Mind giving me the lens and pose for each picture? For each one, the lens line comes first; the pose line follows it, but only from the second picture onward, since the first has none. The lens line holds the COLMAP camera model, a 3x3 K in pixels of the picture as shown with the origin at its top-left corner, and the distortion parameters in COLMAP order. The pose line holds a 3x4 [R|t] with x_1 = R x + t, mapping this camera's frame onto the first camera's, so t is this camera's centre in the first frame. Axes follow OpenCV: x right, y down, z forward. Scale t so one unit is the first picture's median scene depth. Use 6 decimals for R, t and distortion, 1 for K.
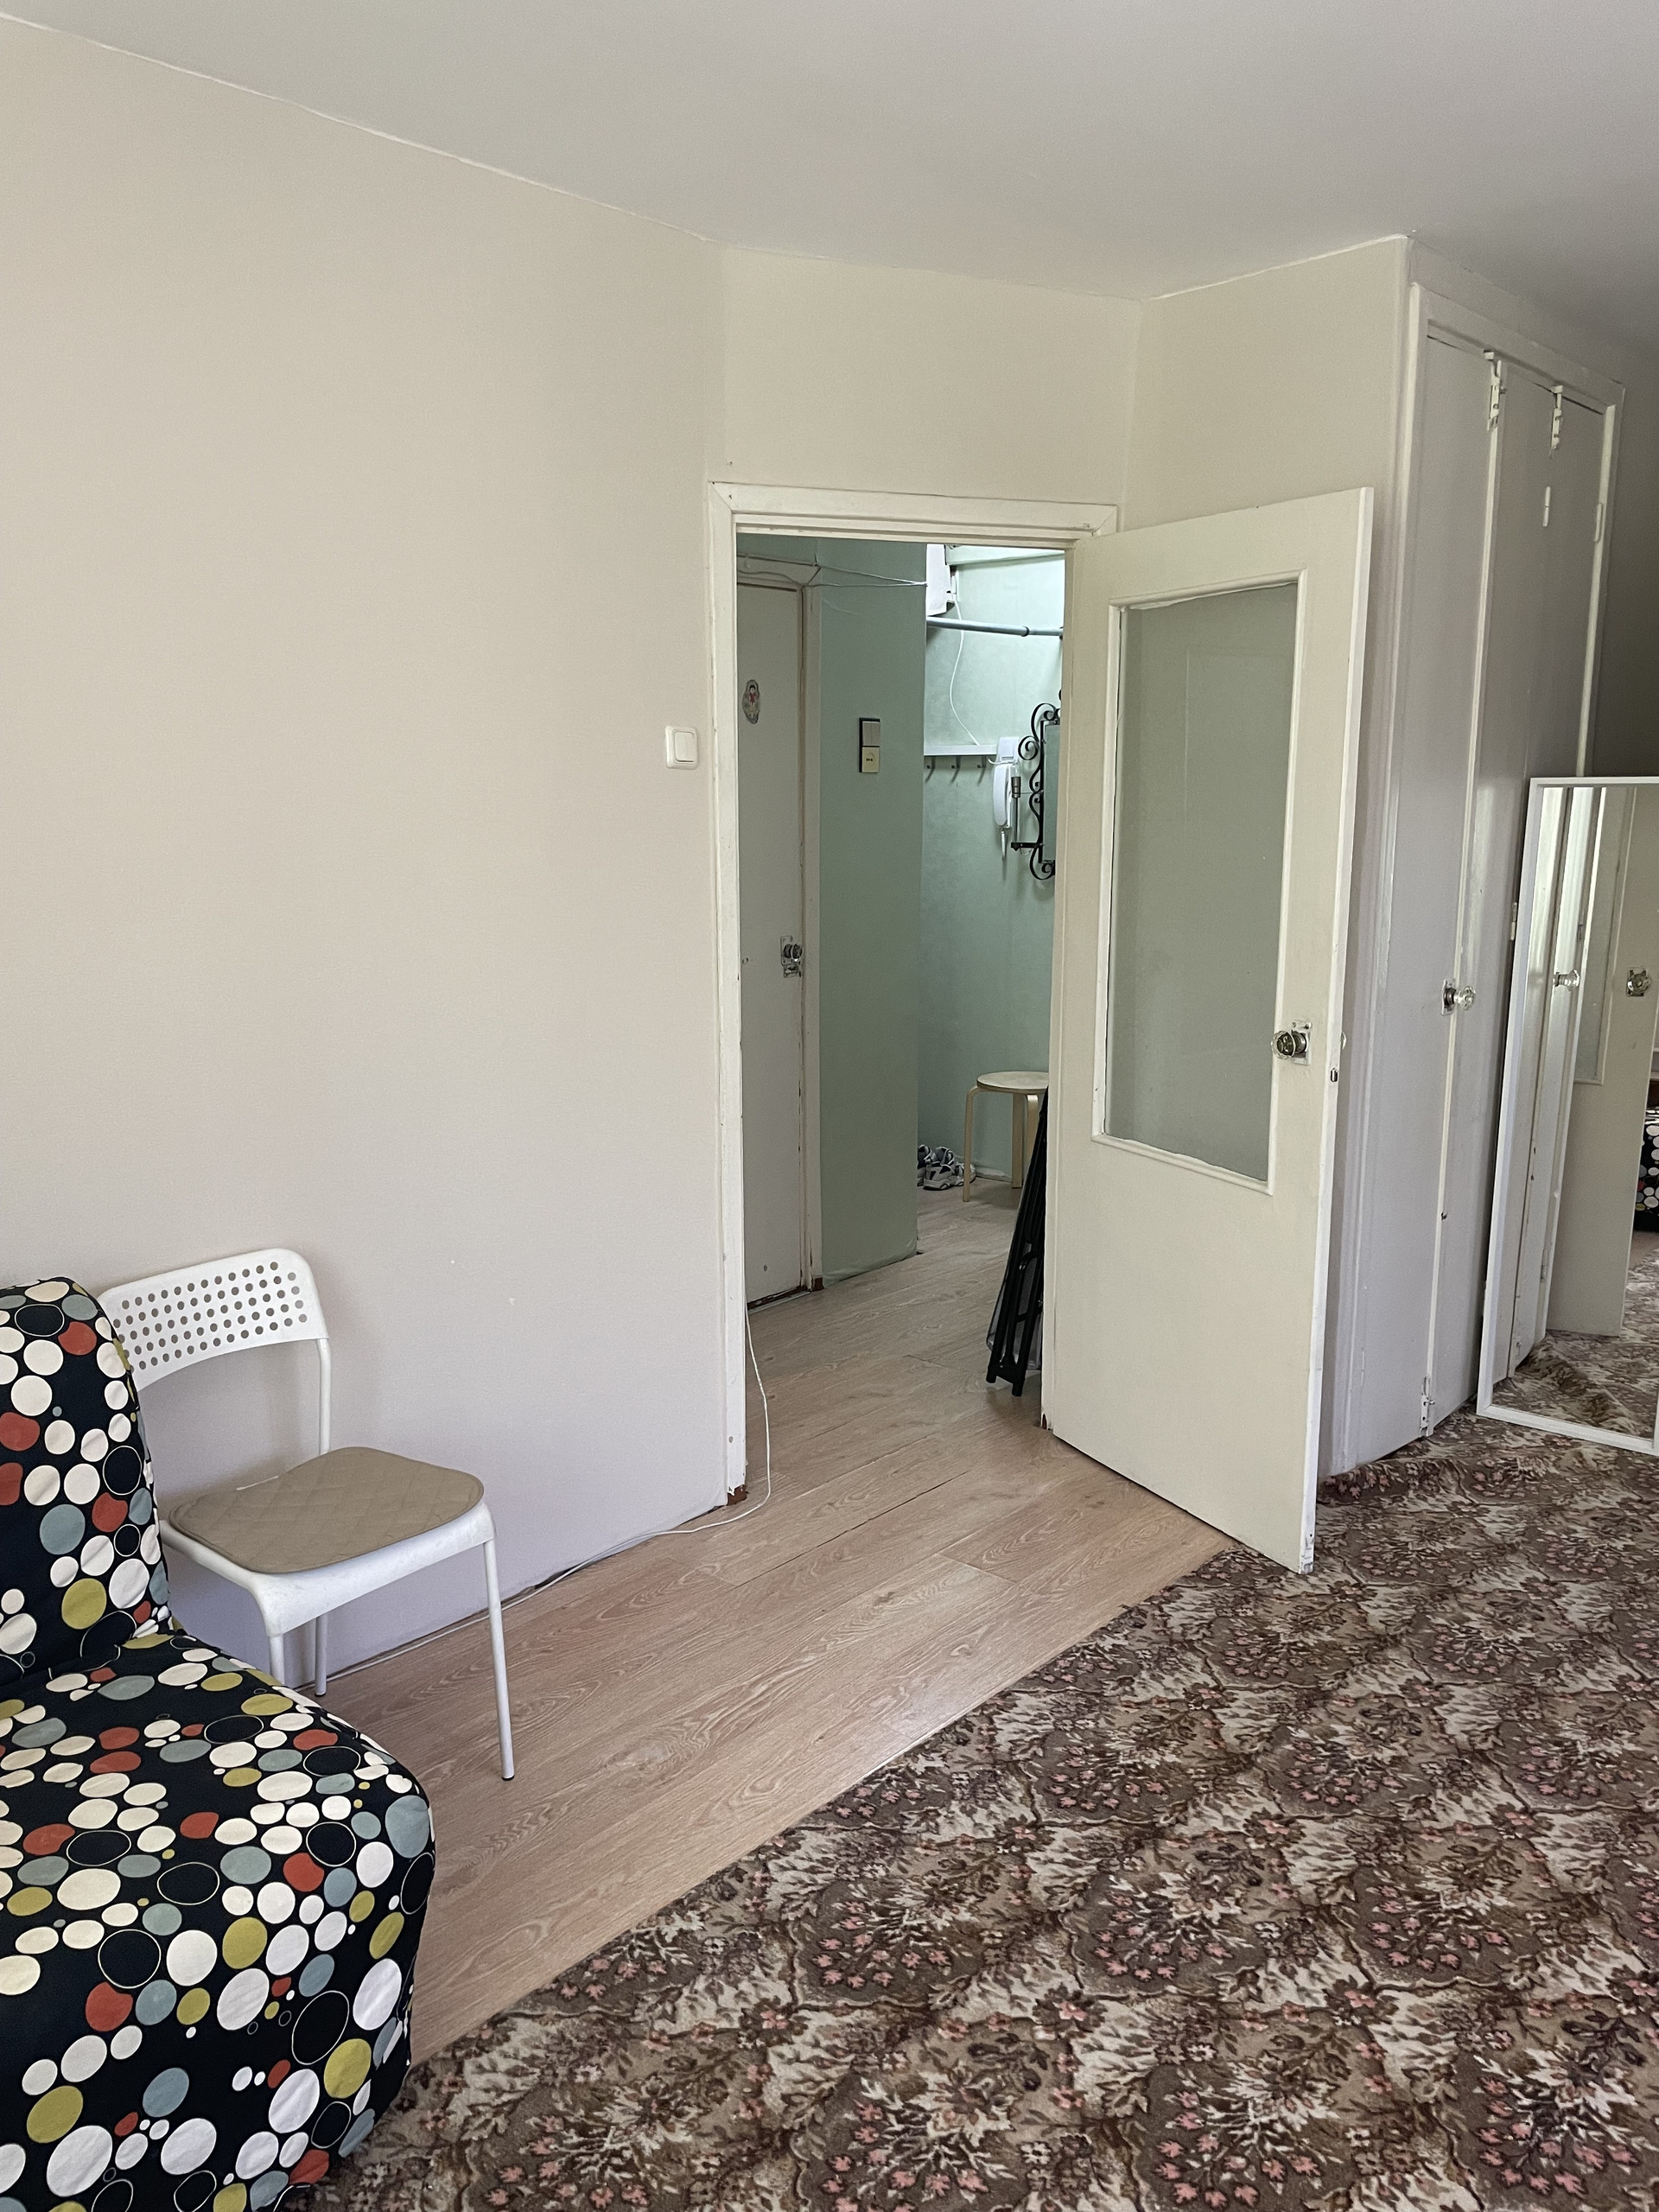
lens RADIAL K [[1674.8, 0, 811.2], [0, 1674.8, 1091.6], [0, 0, 1]] dist [0.078318, -0.112362]
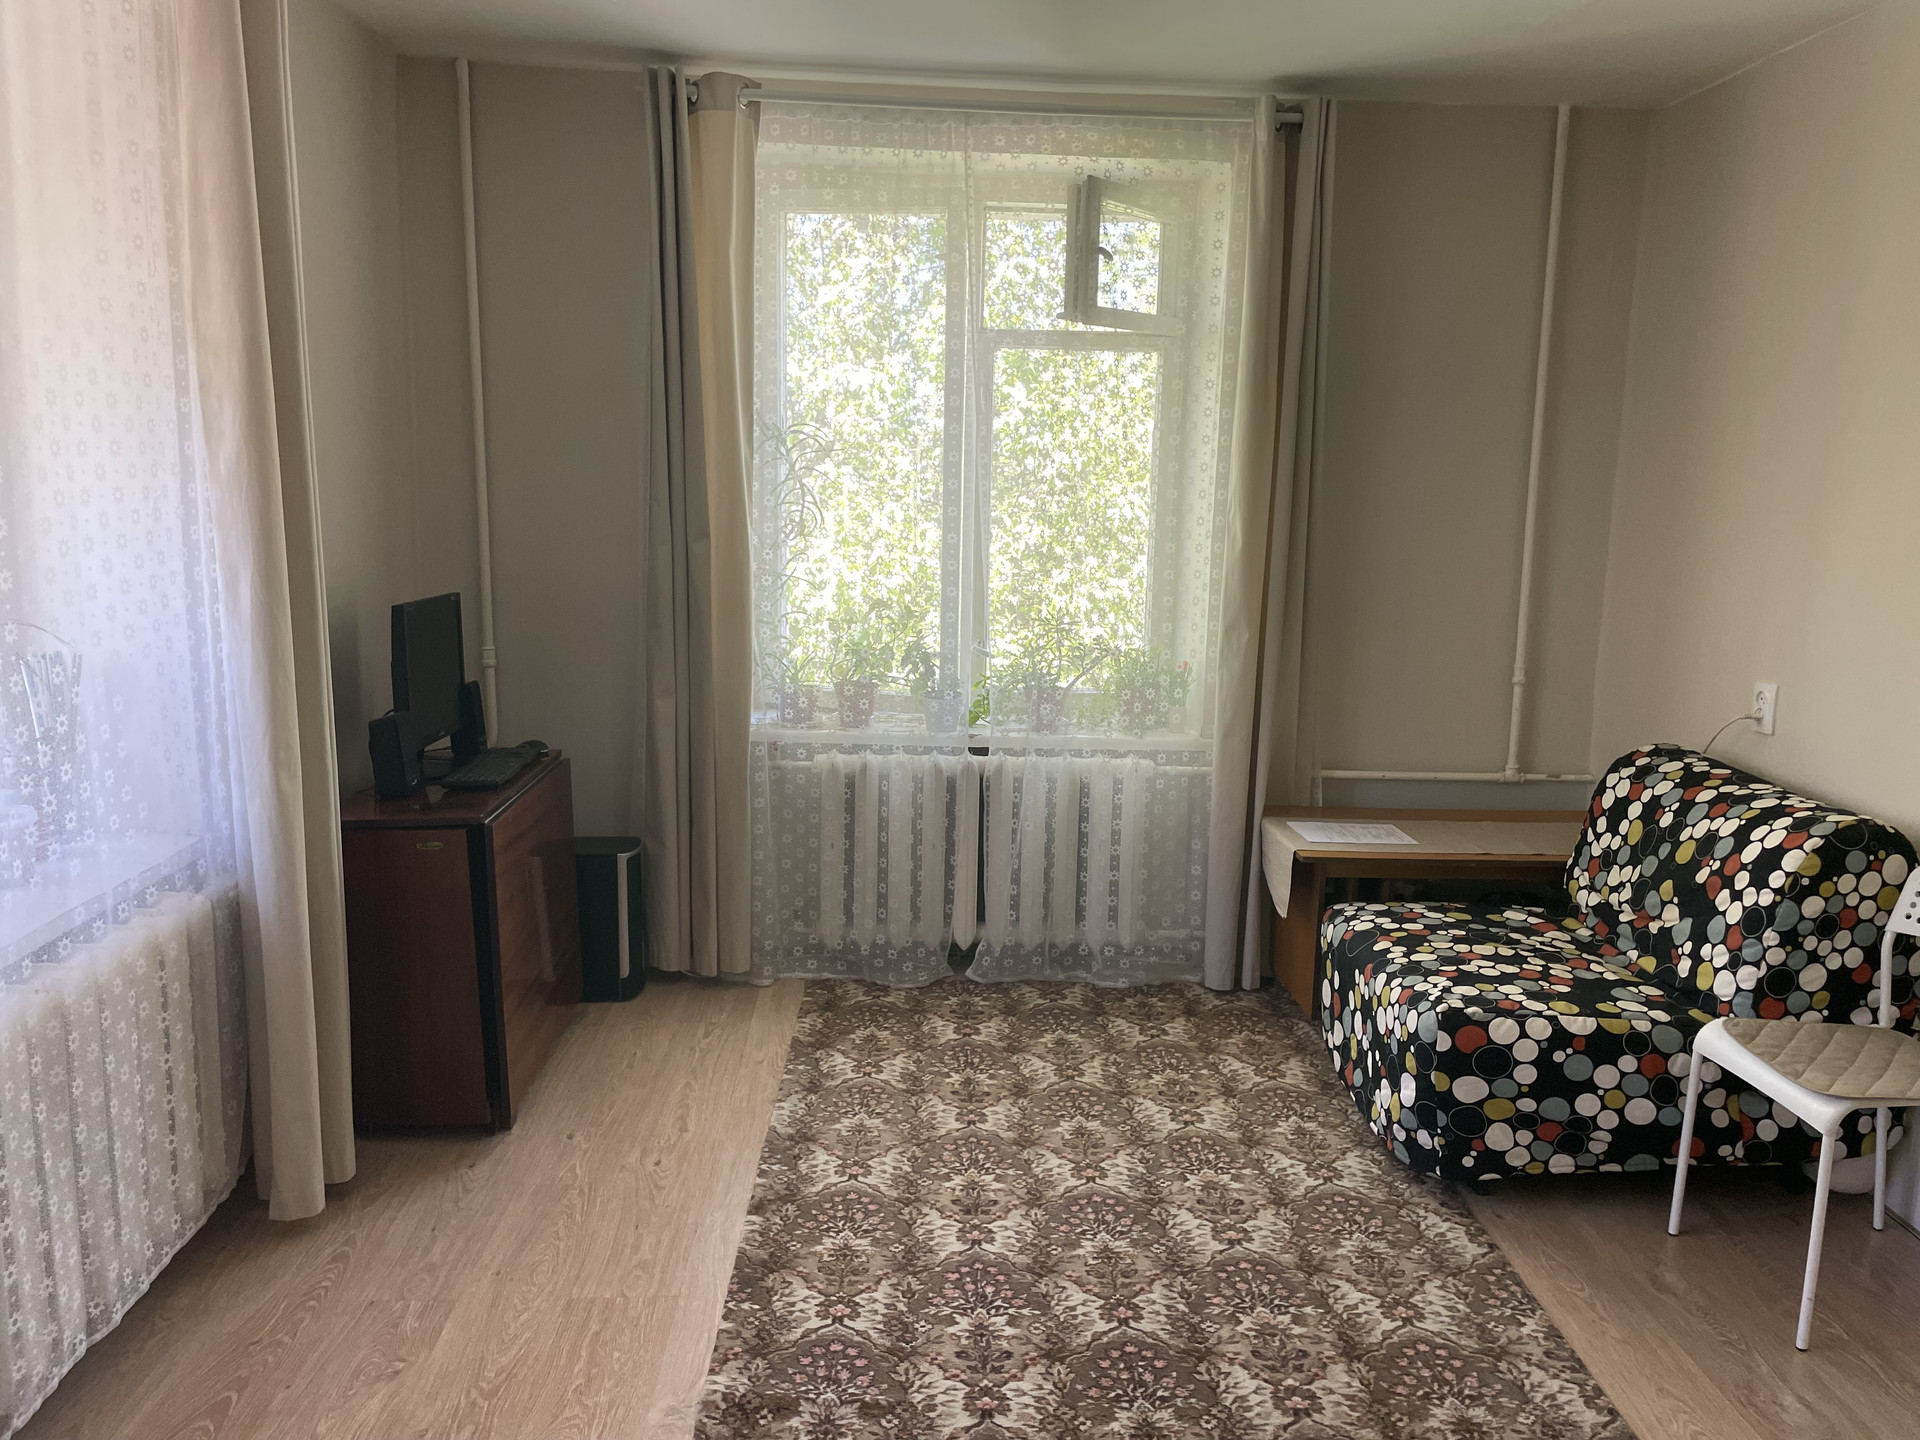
lens RADIAL K [[1453.7, 0, 969.0], [0, 1453.7, 708.7], [0, 0, 1]] dist [0.078318, -0.112362]
pose [[-0.705763, 0.107176, -0.700294, 0.864051], [-0.141594, 0.947206, 0.287665, -0.202772], [0.694154, 0.302181, -0.653328, 1.101387]]
